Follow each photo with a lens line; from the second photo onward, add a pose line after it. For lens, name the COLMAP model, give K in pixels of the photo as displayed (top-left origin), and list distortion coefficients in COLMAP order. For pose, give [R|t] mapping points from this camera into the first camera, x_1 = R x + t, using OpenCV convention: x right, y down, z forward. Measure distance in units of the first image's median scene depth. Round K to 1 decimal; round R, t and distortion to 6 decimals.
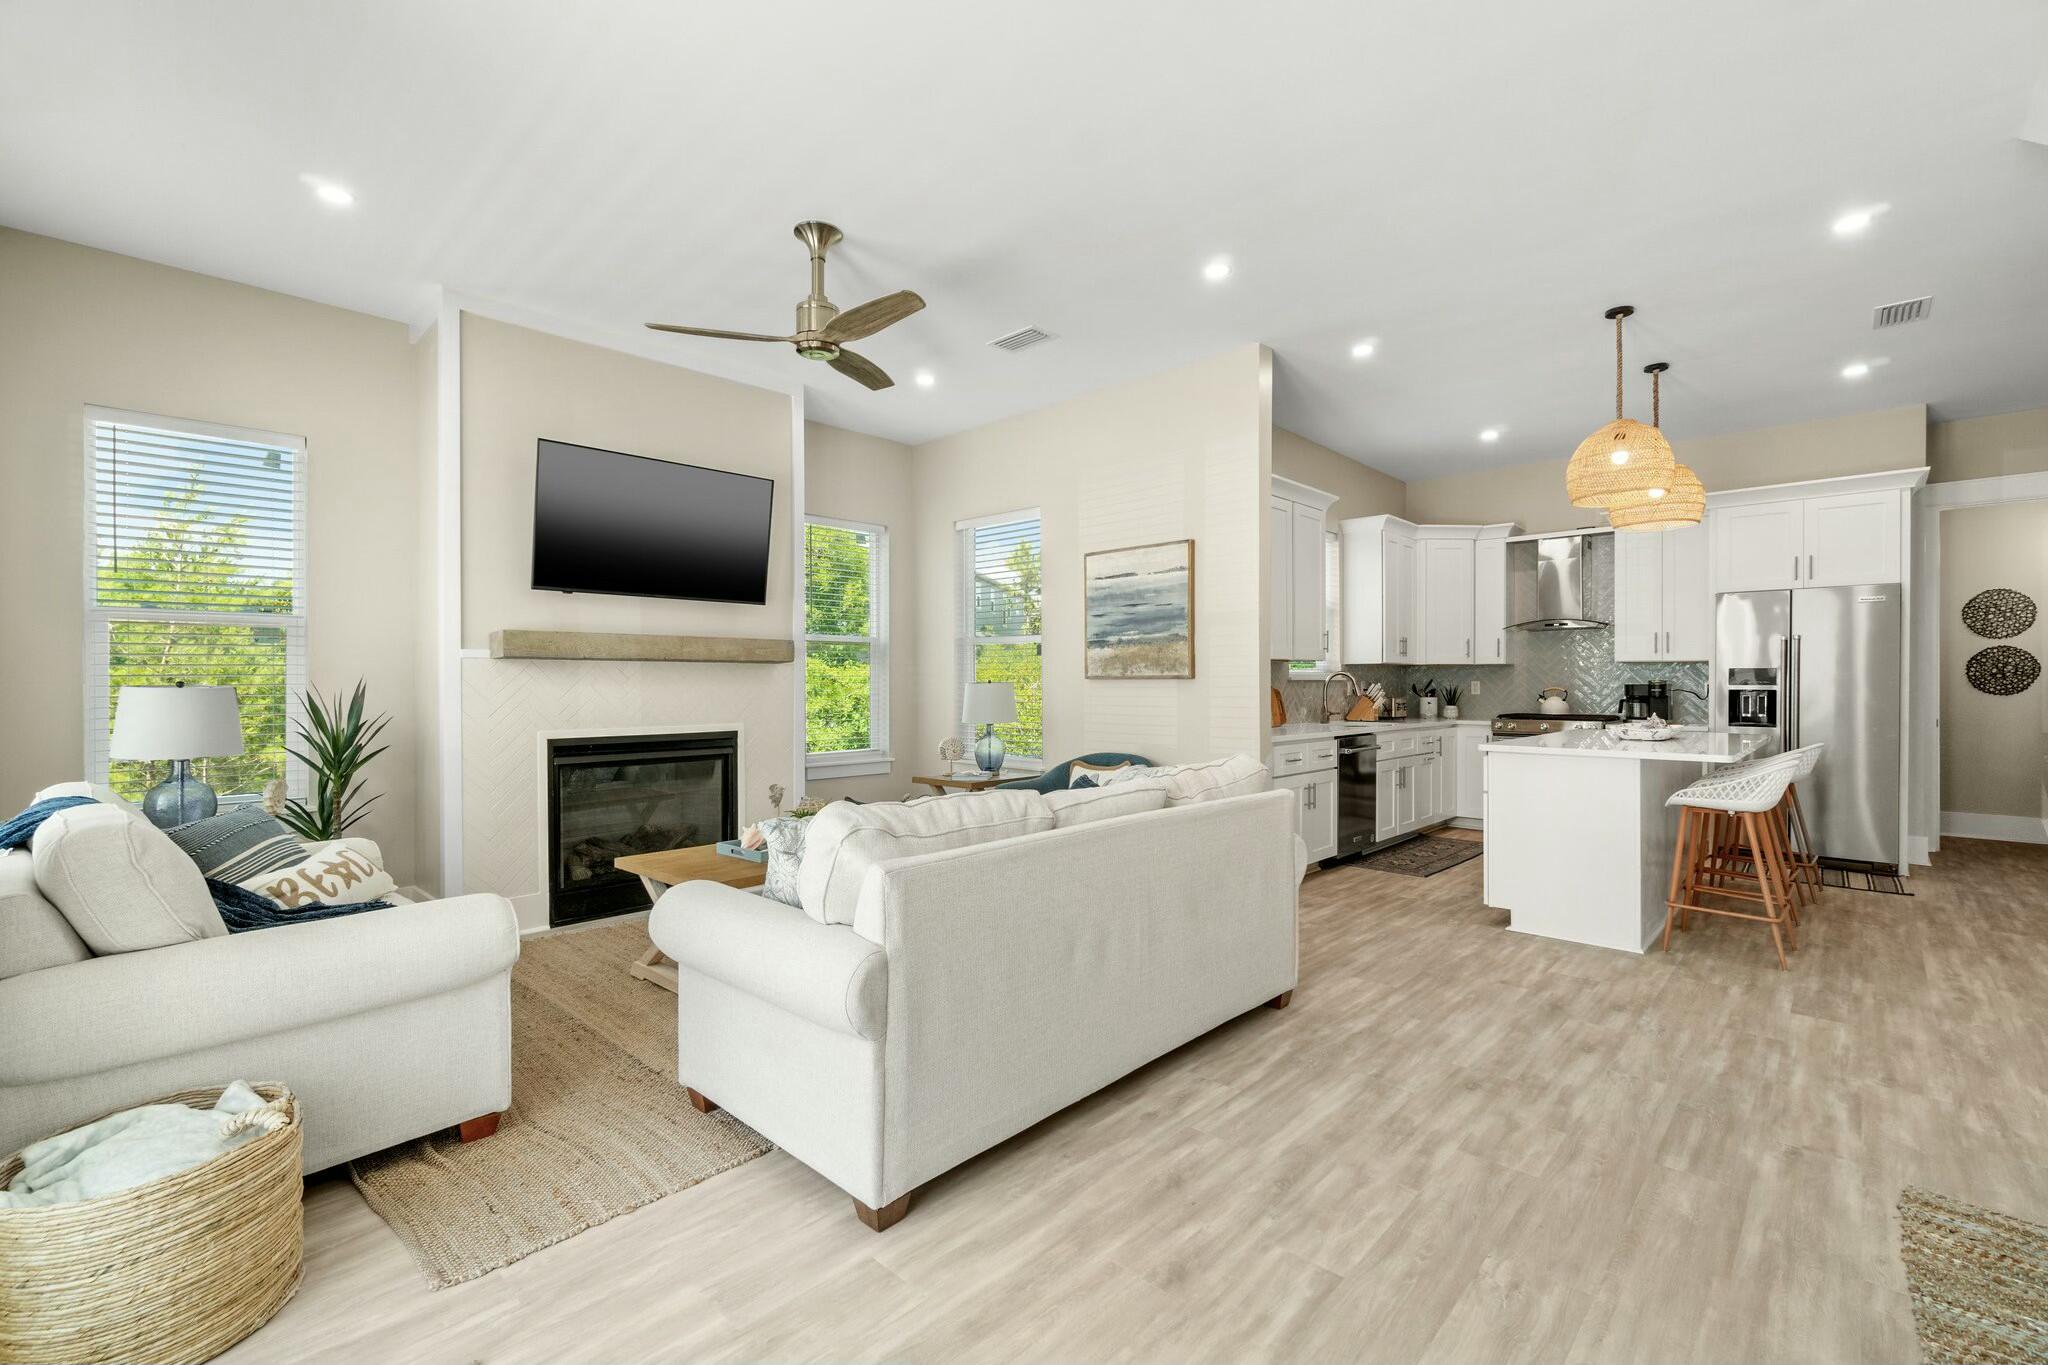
lens RADIAL K [[881.7, 0, 1024.0], [0, 881.7, 682.5], [0, 0, 1]] dist [0.001006, 0.000190]
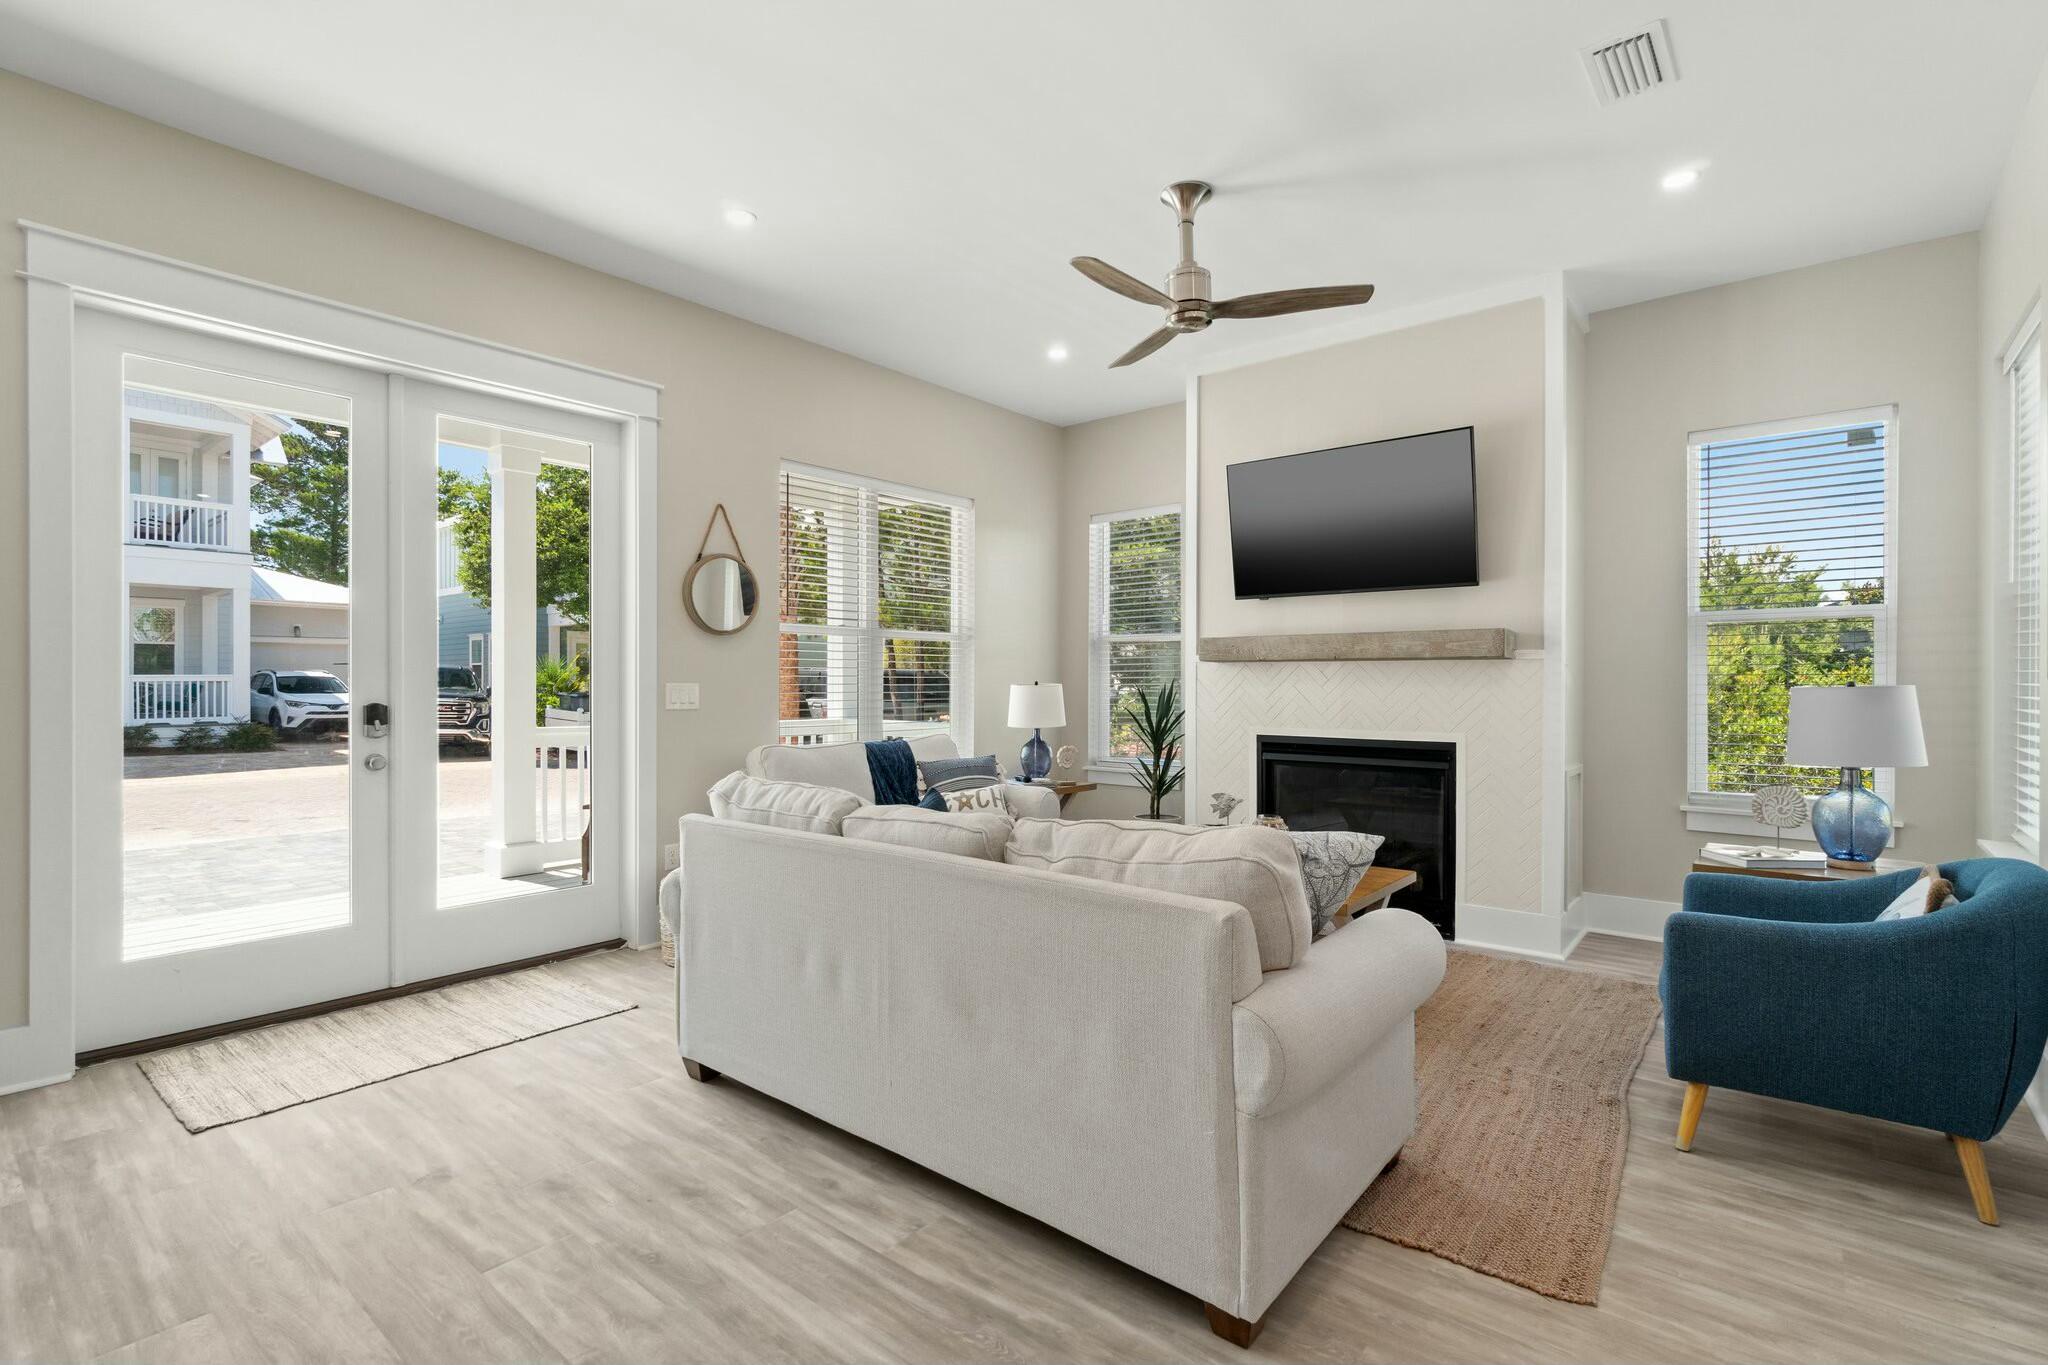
lens RADIAL K [[941.5, 0, 1024.0], [0, 941.5, 682.5], [0, 0, 1]] dist [-0.001948, 0.000142]
pose [[0.073969, 0.003314, -0.997255, 0.708041], [-0.002343, 0.999992, 0.003150, -0.004205], [0.997258, 0.002104, 0.073976, 0.735303]]
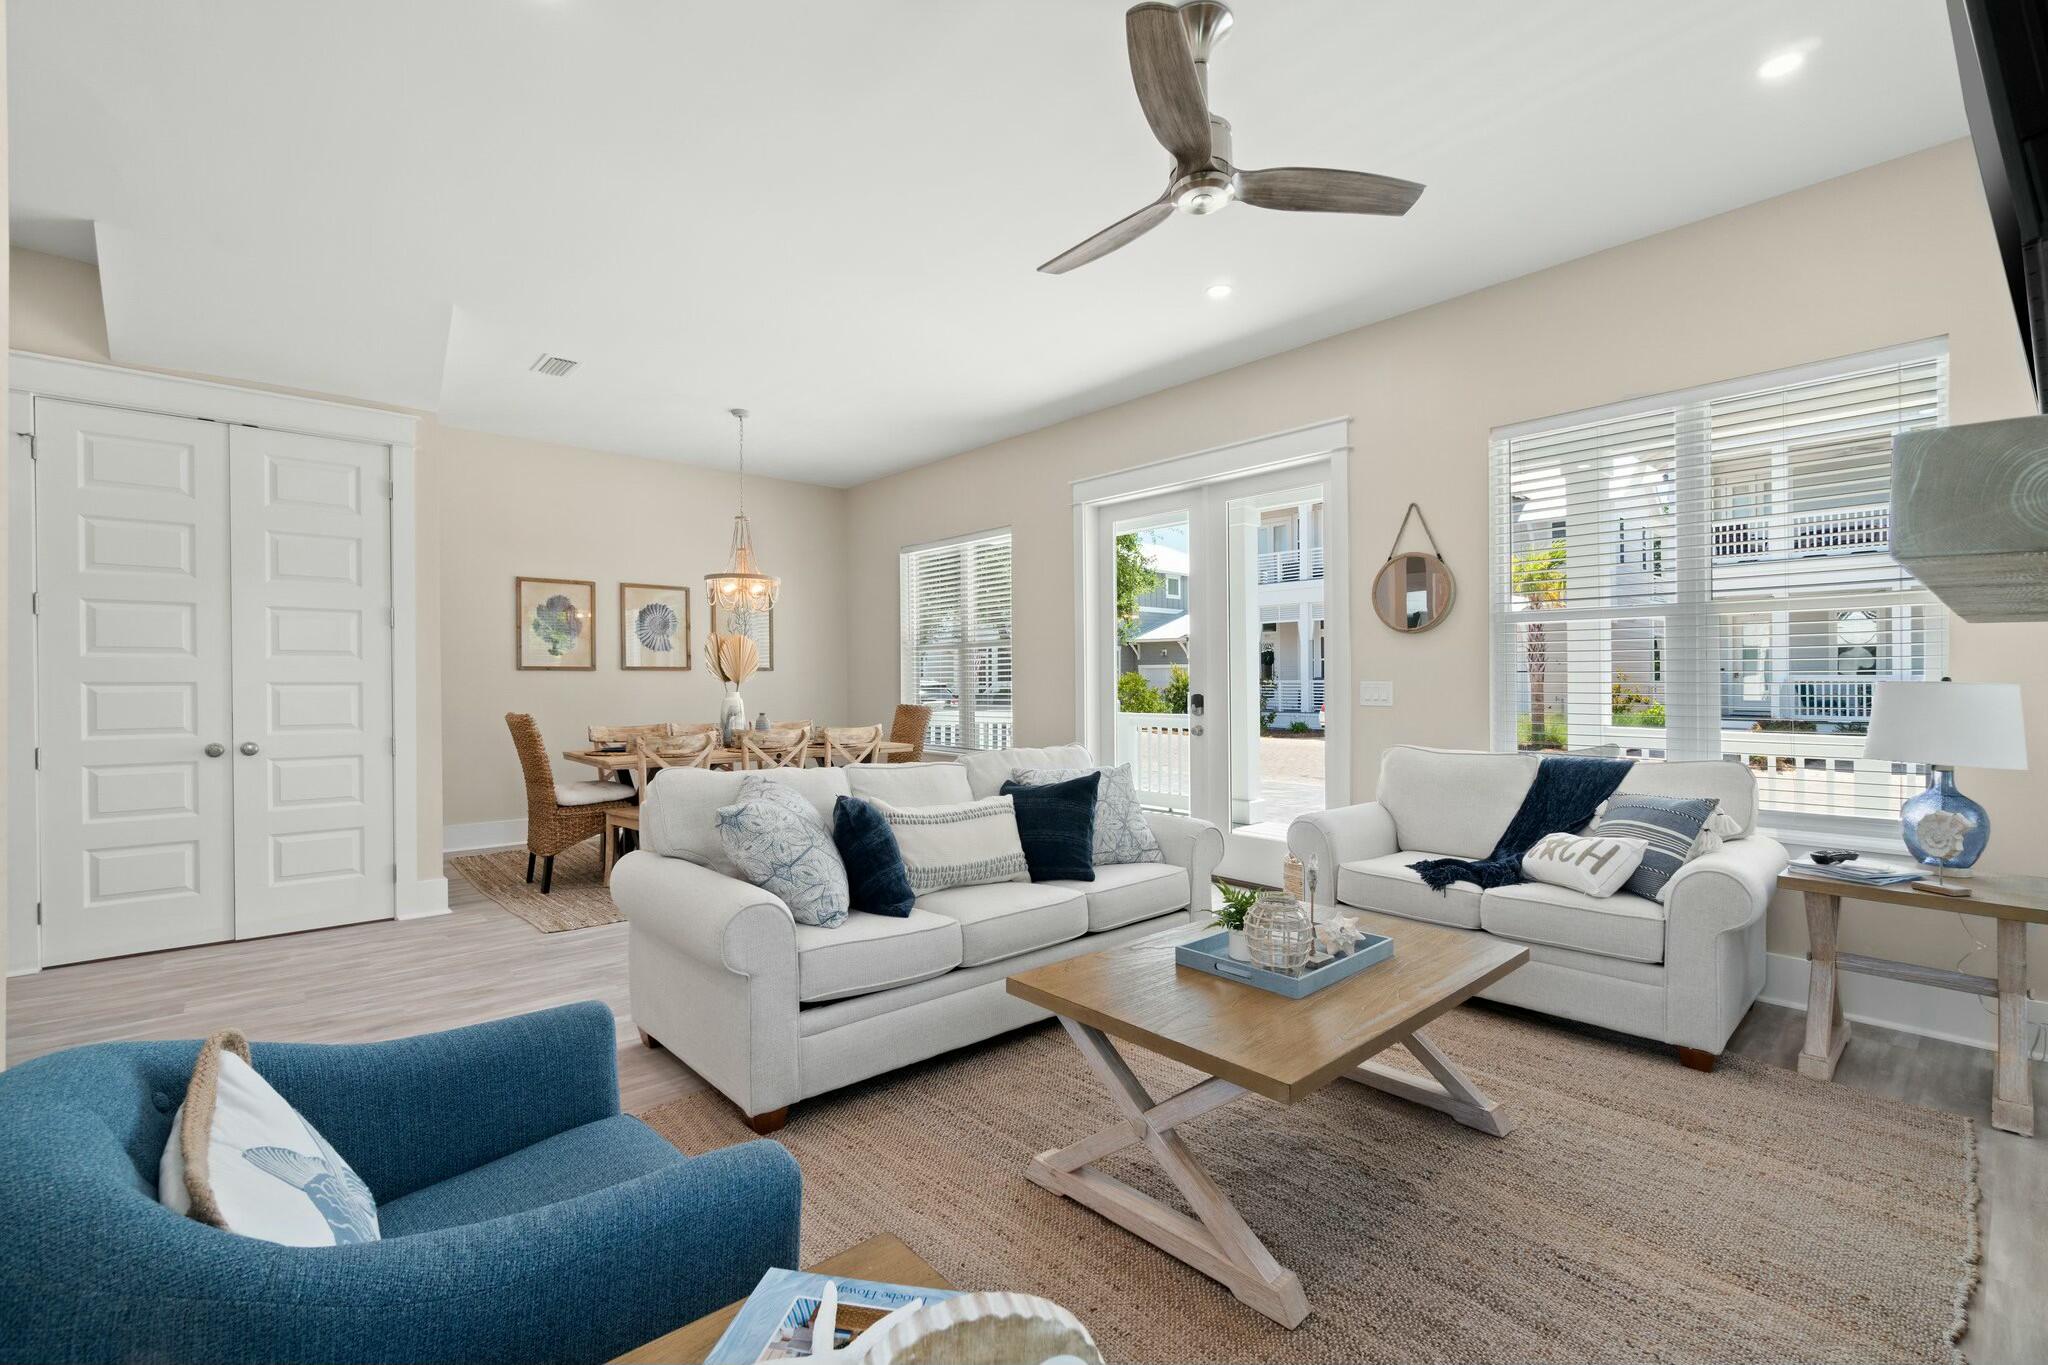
lens RADIAL K [[879.1, 0, 1024.0], [0, 879.1, 682.5], [0, 0, 1]] dist [-0.018401, -0.000042]
pose [[-0.996235, 0.001865, 0.086669, -0.142975], [0.002053, 0.999996, 0.002078, -0.001060], [-0.086664, 0.002248, -0.996235, 1.616665]]
